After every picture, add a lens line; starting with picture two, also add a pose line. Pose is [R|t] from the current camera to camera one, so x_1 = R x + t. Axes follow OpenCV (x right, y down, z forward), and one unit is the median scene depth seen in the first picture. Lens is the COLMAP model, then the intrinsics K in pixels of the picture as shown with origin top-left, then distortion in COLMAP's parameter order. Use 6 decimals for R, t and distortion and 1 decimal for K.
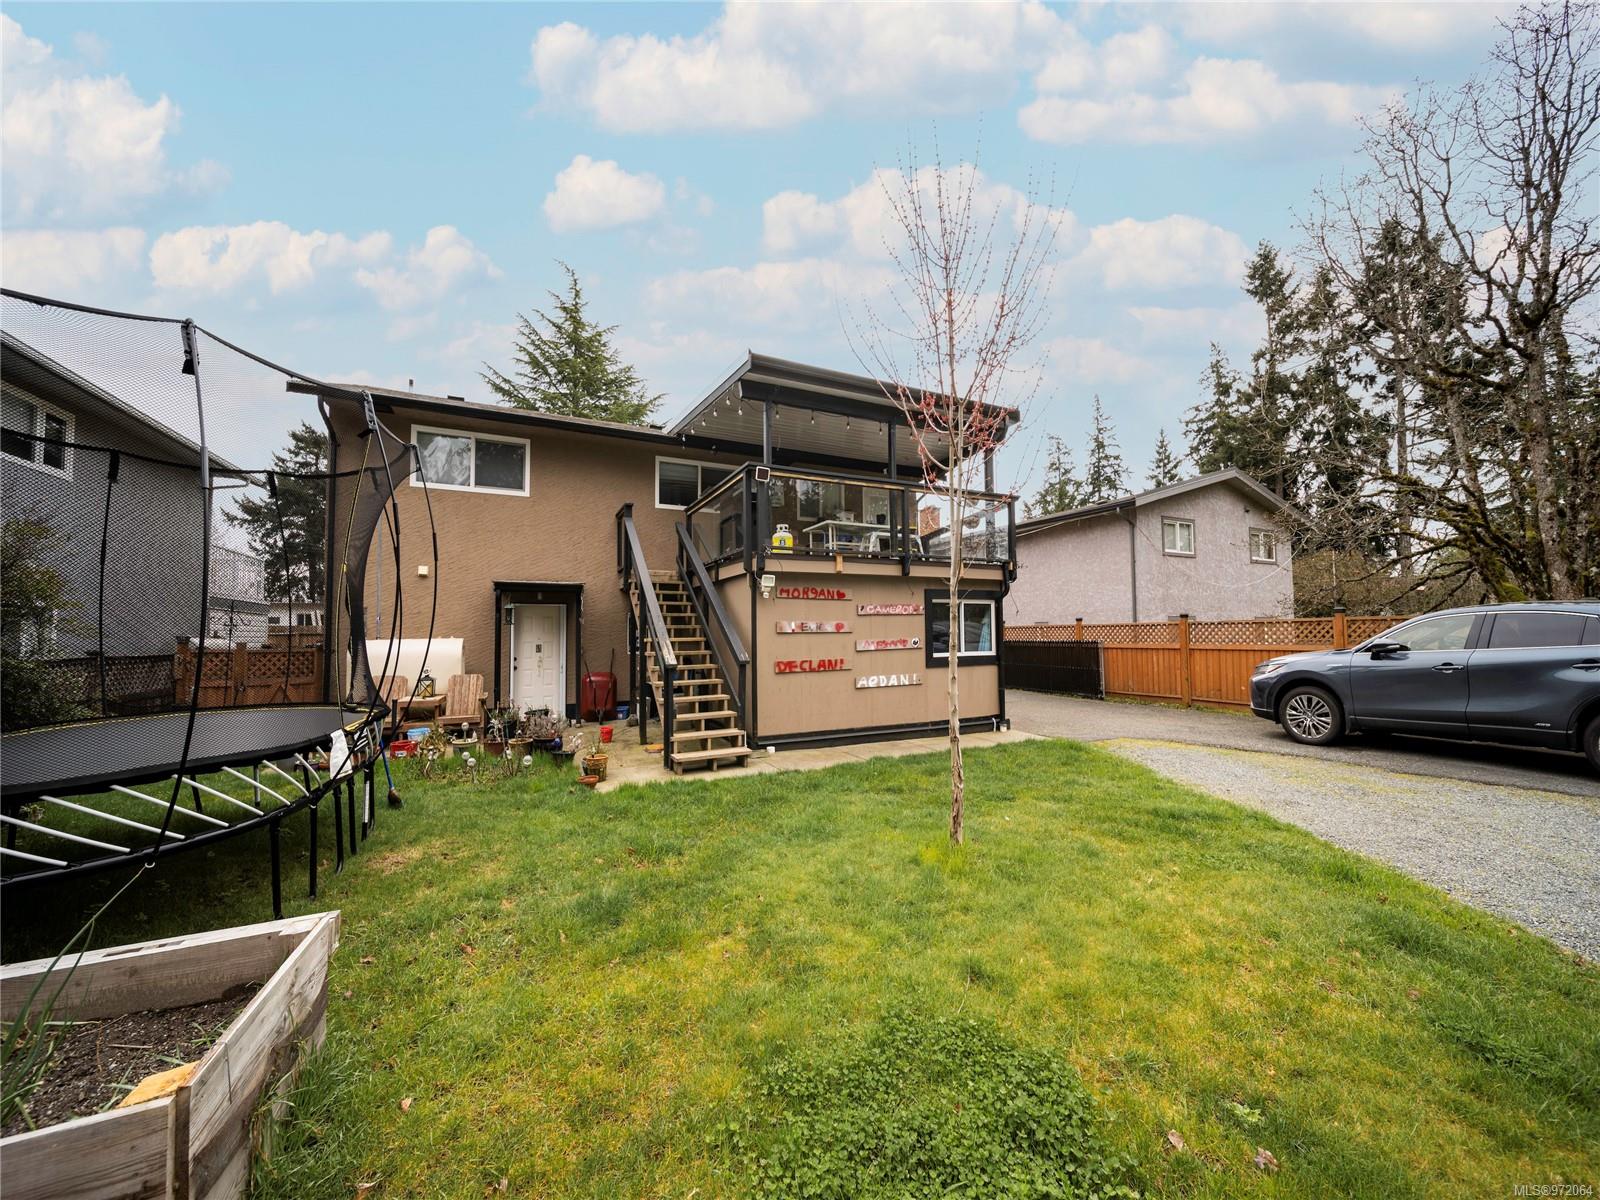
lens RADIAL K [[579.4, 0, 859.5], [0, 579.4, 611.4], [0, 0, 1]] dist [-0.003830, 0.000035]
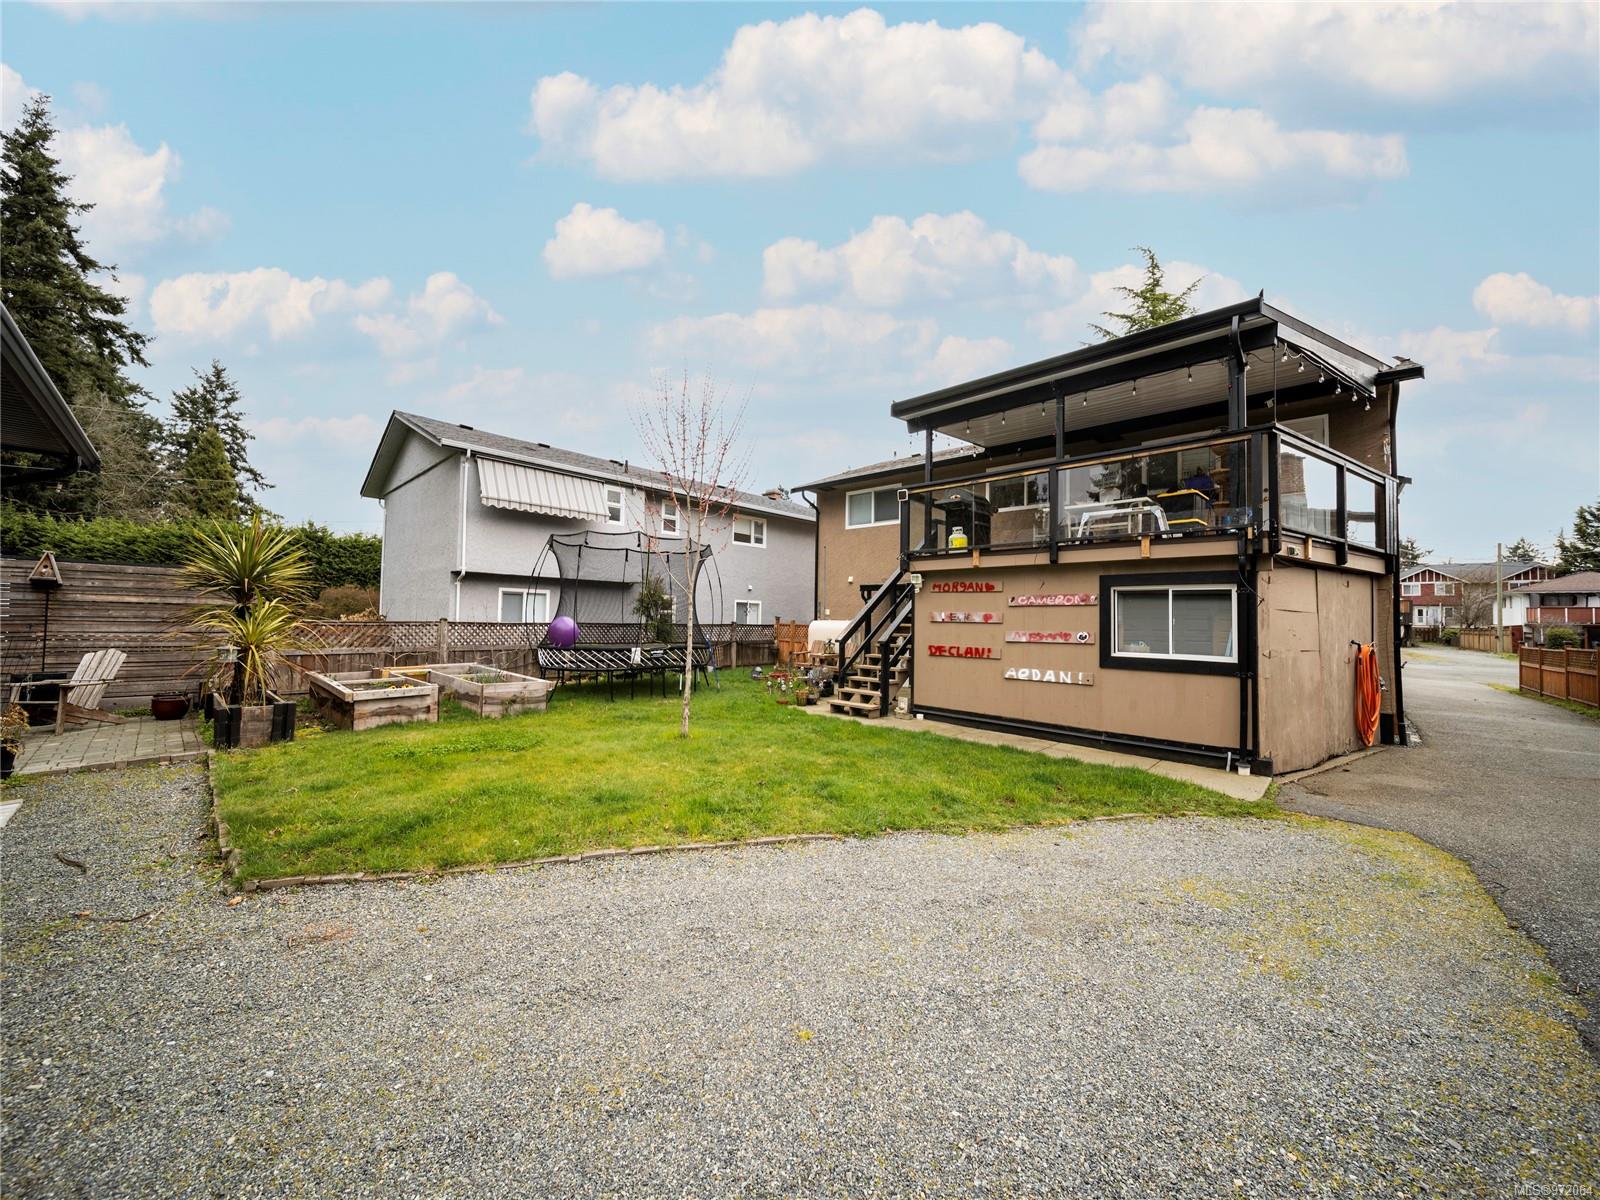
lens RADIAL K [[579.4, 0, 826.8], [0, 579.4, 594.5], [0, 0, 1]] dist [-0.003830, 0.000035]
pose [[0.351195, -0.018050, -0.936128, 0.851816], [0.014303, 0.999801, -0.013912, -0.004610], [0.936193, -0.008504, 0.351383, 0.355321]]
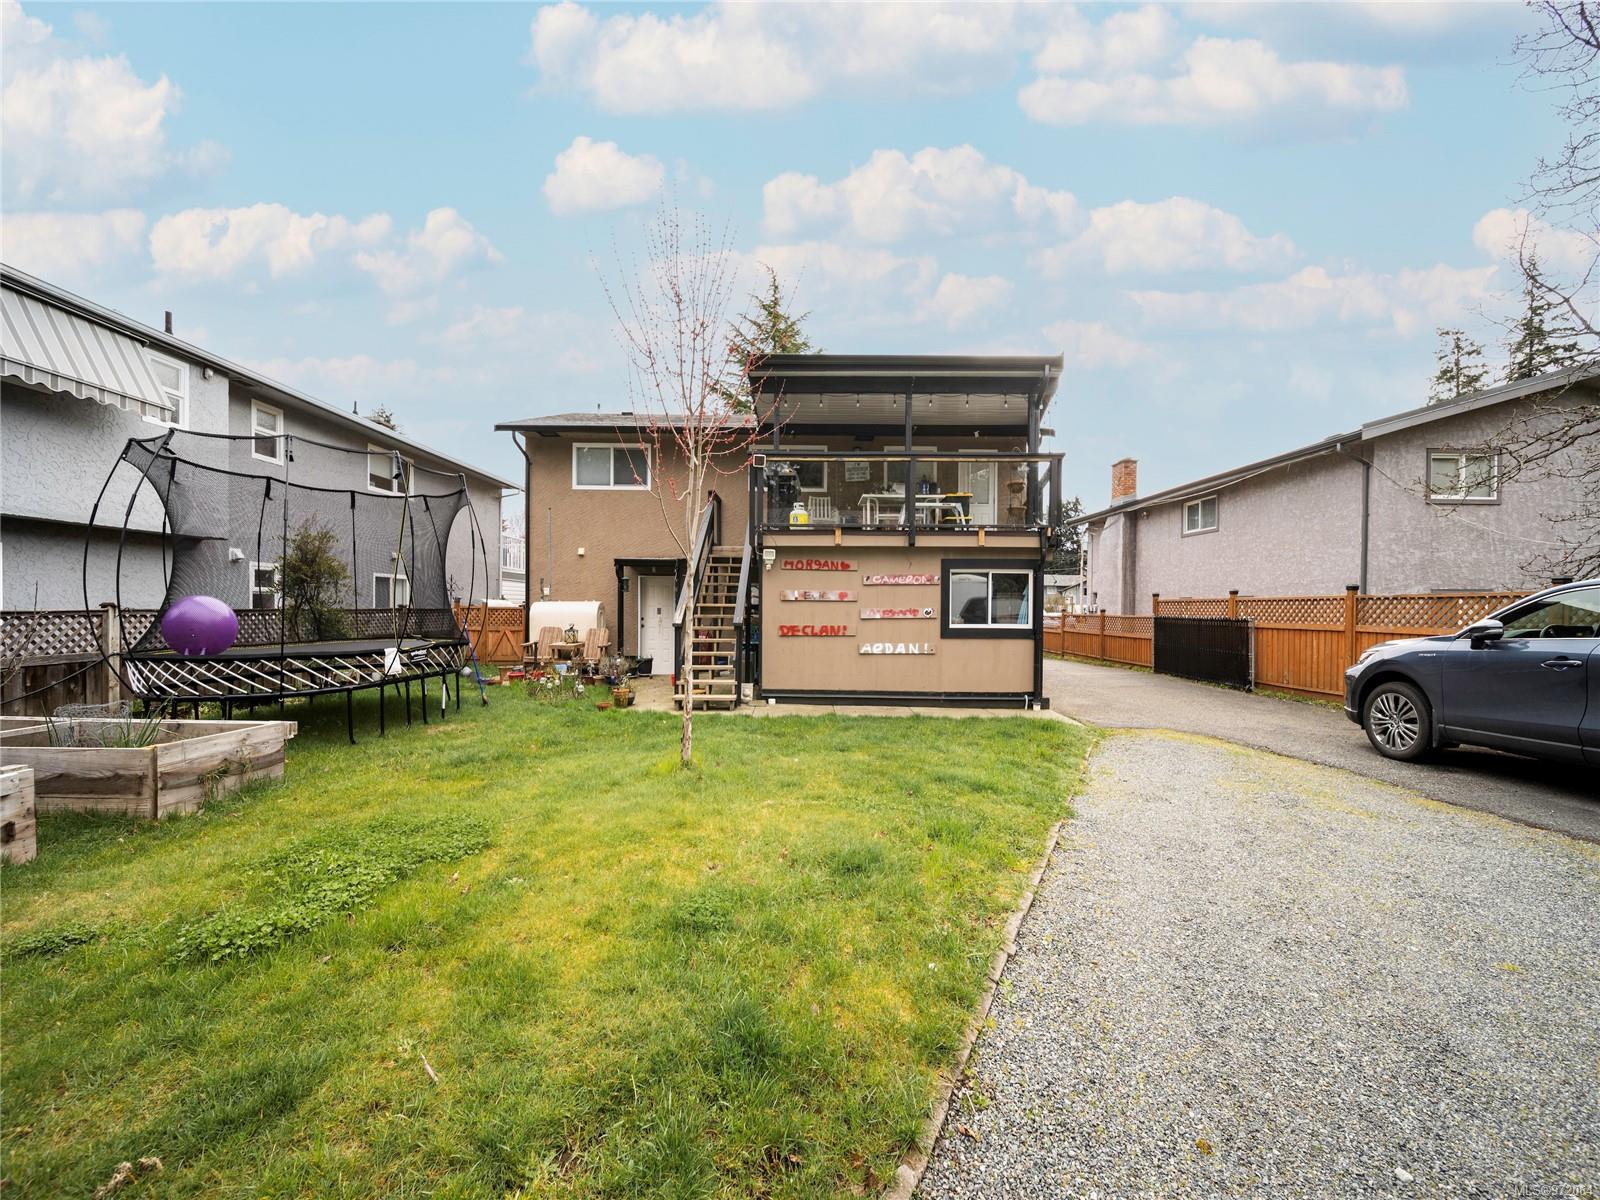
lens RADIAL K [[579.4, 0, 774.0], [0, 579.4, 613.0], [0, 0, 1]] dist [-0.003830, 0.000035]
pose [[0.893347, 0.024653, -0.448690, 0.334754], [-0.000906, 0.998591, 0.053064, 0.001541], [0.449366, -0.046999, 0.892111, -0.018542]]
